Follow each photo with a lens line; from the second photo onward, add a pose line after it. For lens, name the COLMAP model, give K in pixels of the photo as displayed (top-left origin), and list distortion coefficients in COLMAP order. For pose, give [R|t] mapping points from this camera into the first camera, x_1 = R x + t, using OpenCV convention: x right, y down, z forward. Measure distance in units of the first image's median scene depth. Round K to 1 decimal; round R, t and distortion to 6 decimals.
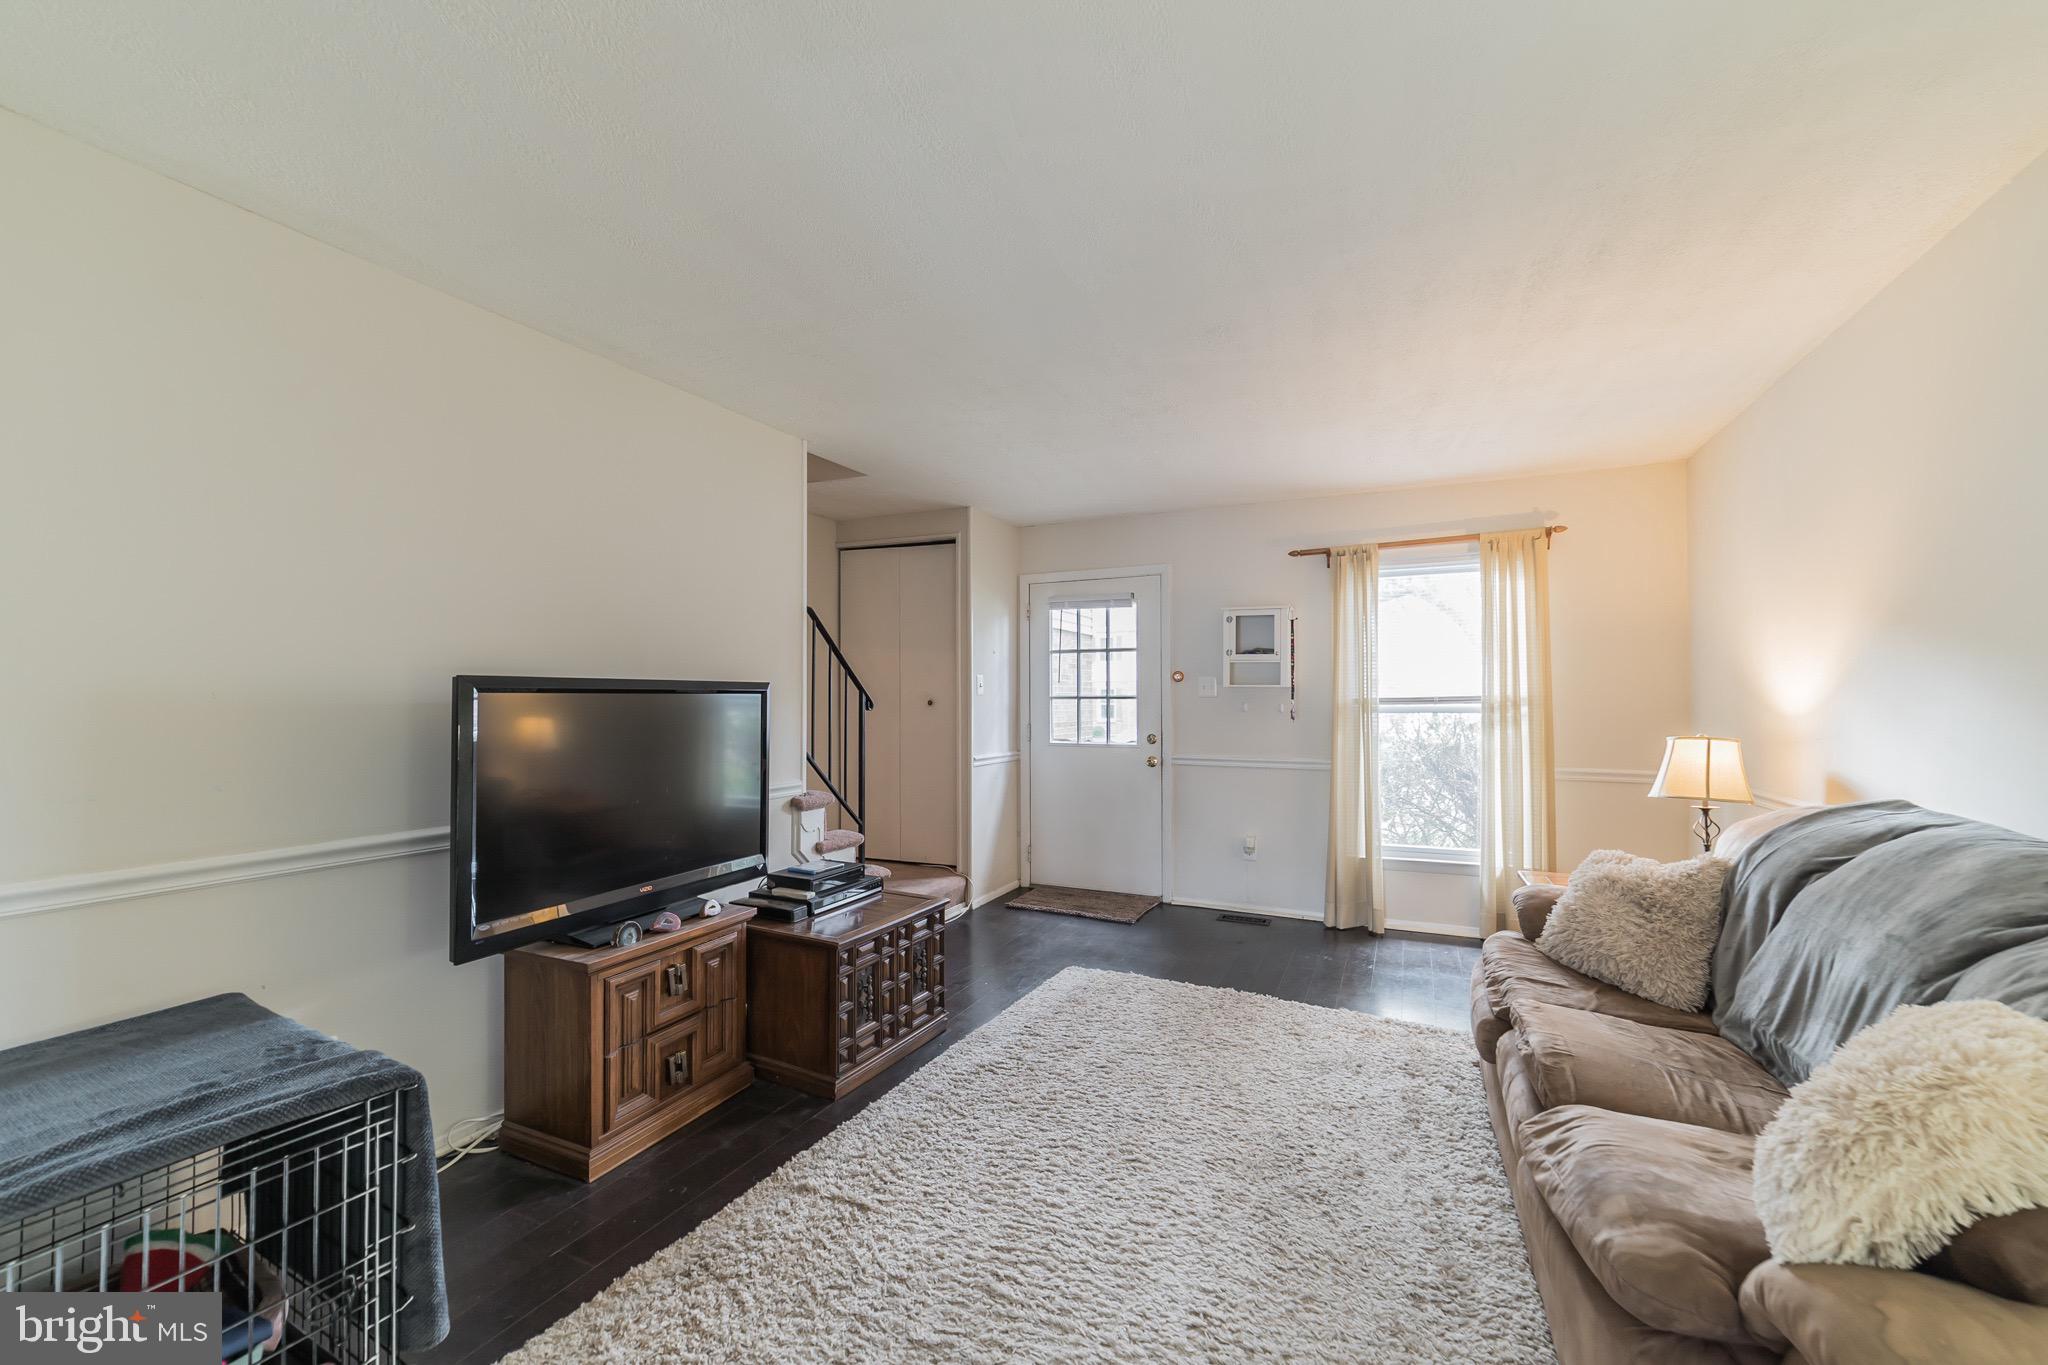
lens RADIAL K [[824.7, 0, 1024.0], [0, 824.7, 682.5], [0, 0, 1]] dist [0.001936, 0.000233]
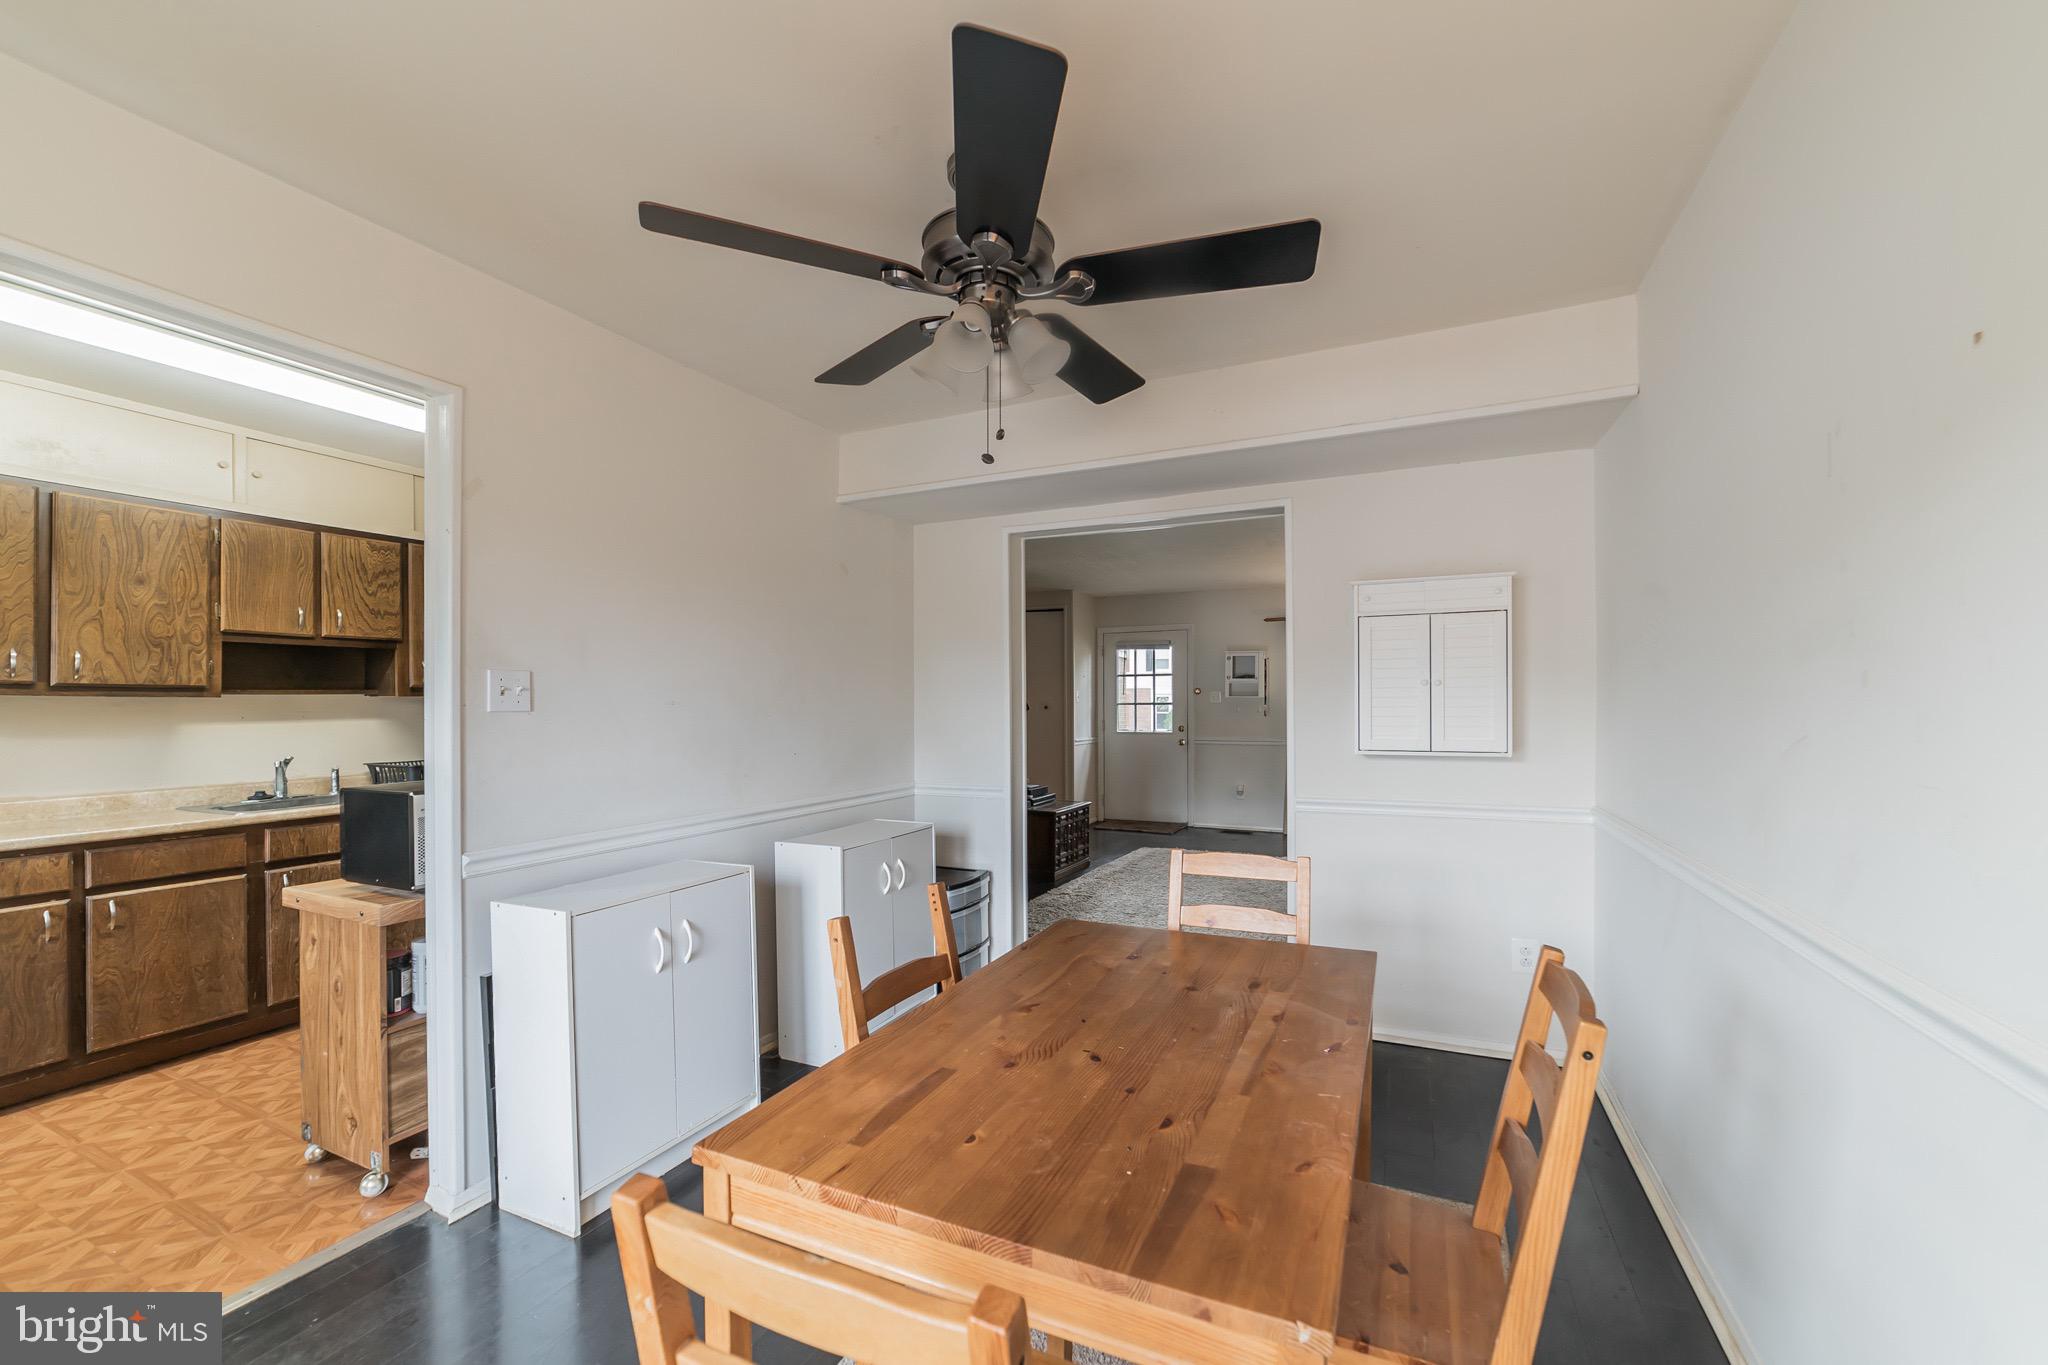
lens RADIAL K [[826.0, 0, 1016.4], [0, 826.0, 707.0], [0, 0, 1]] dist [0.000773, 0.000426]
pose [[0.999984, -0.002164, -0.005259, -0.184967], [0.002267, 0.999805, 0.019622, -0.009534], [0.005216, -0.019634, 0.999794, -0.726472]]
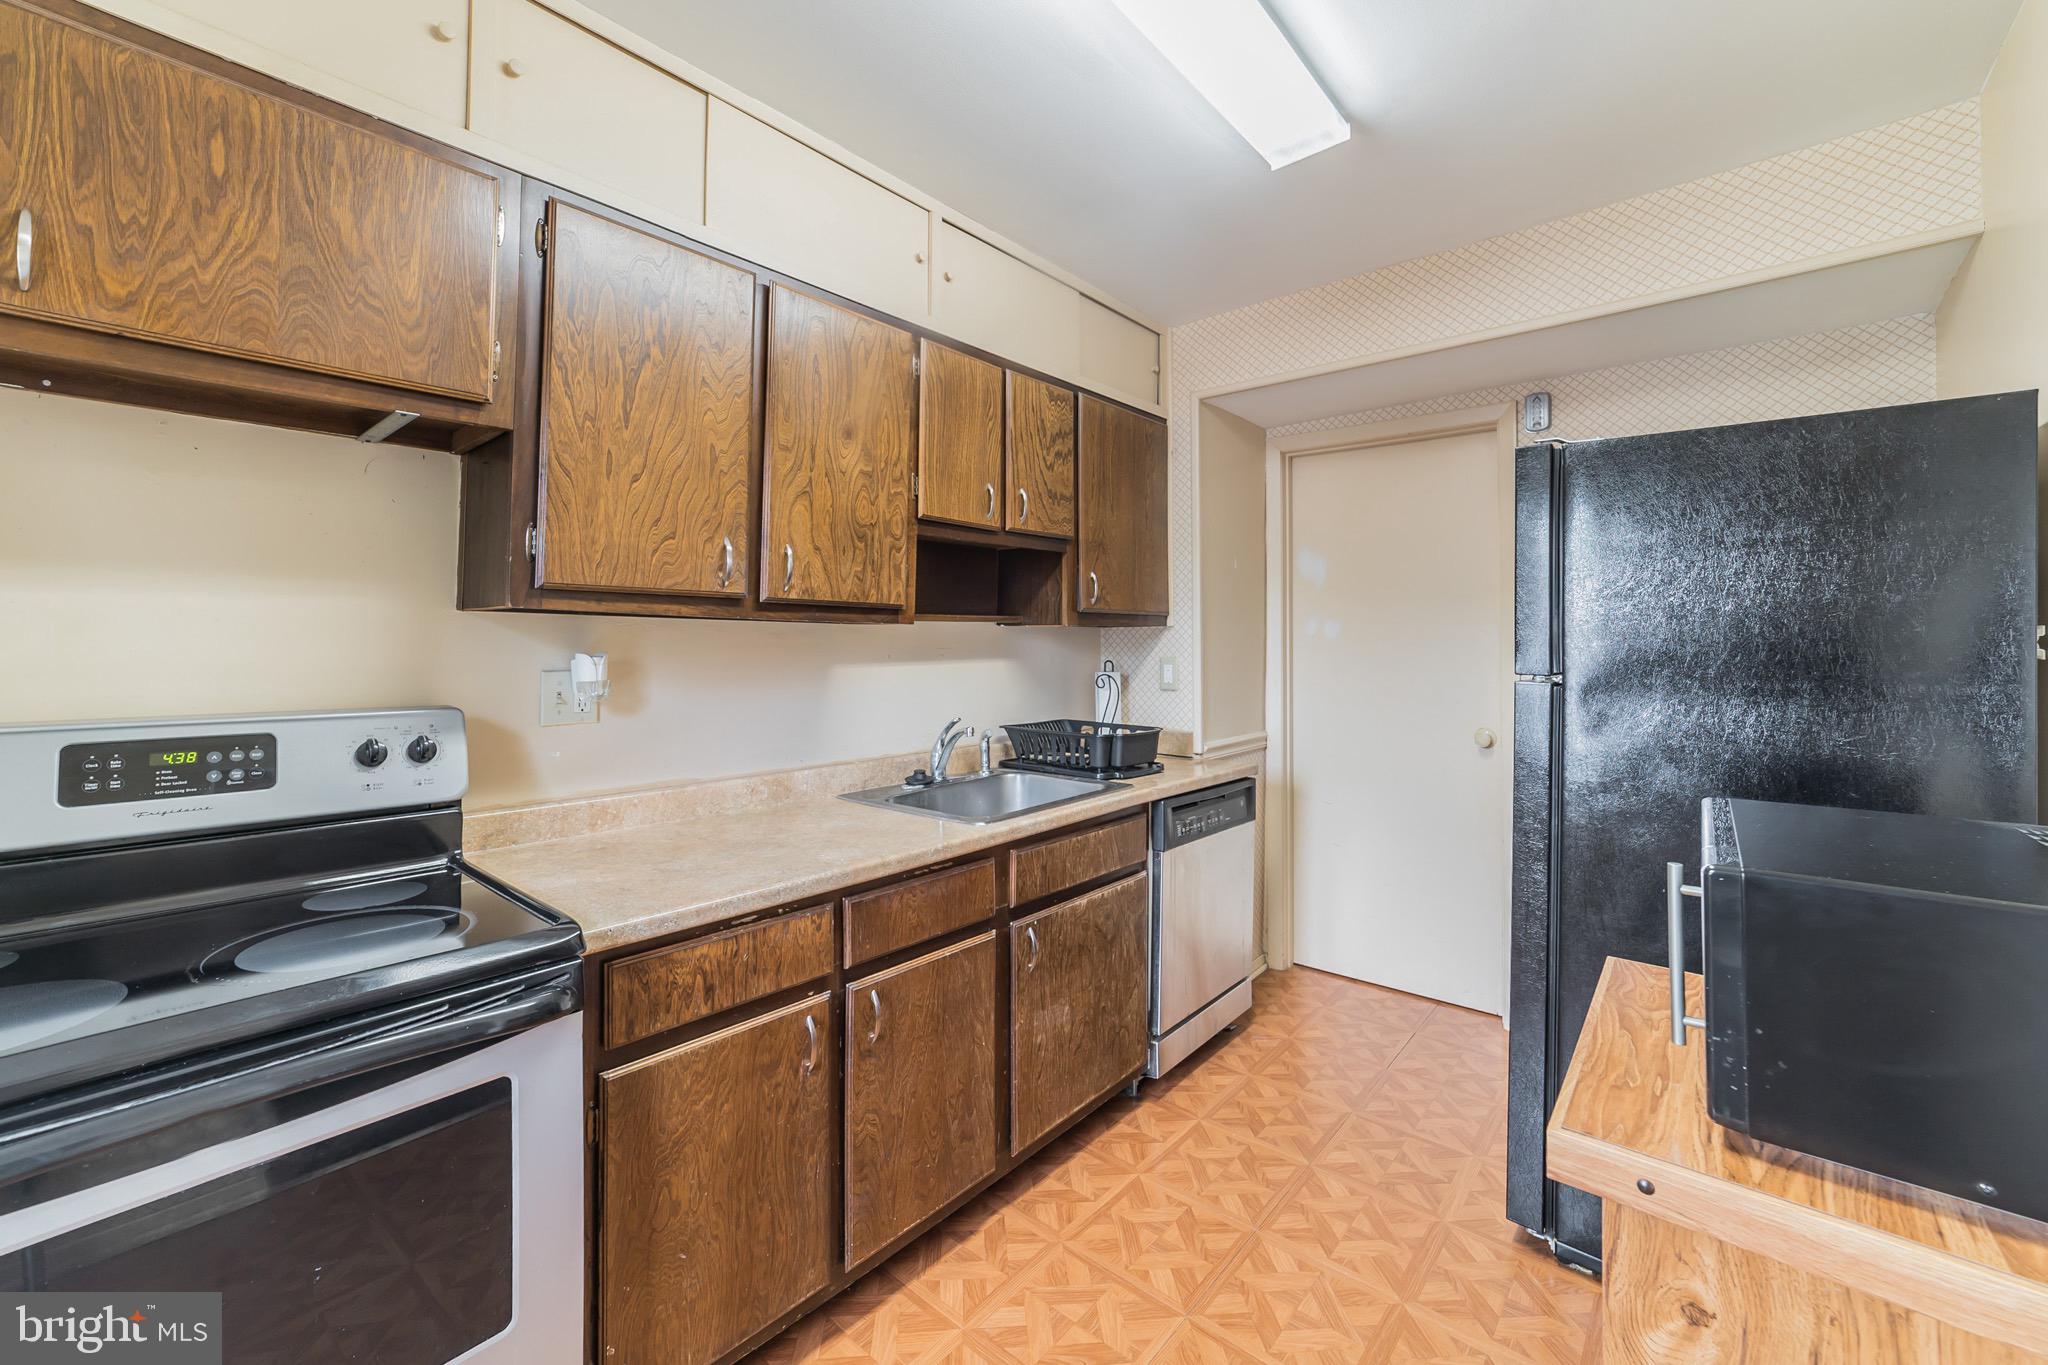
lens RADIAL K [[837.4, 0, 963.1], [0, 837.4, 624.0], [0, 0, 1]] dist [-0.015986, 0.000127]
pose [[0.953364, -0.003010, -0.301807, -0.678975], [0.000572, 0.999966, -0.008166, -0.002443], [0.301822, 0.007612, 0.953334, -0.457195]]
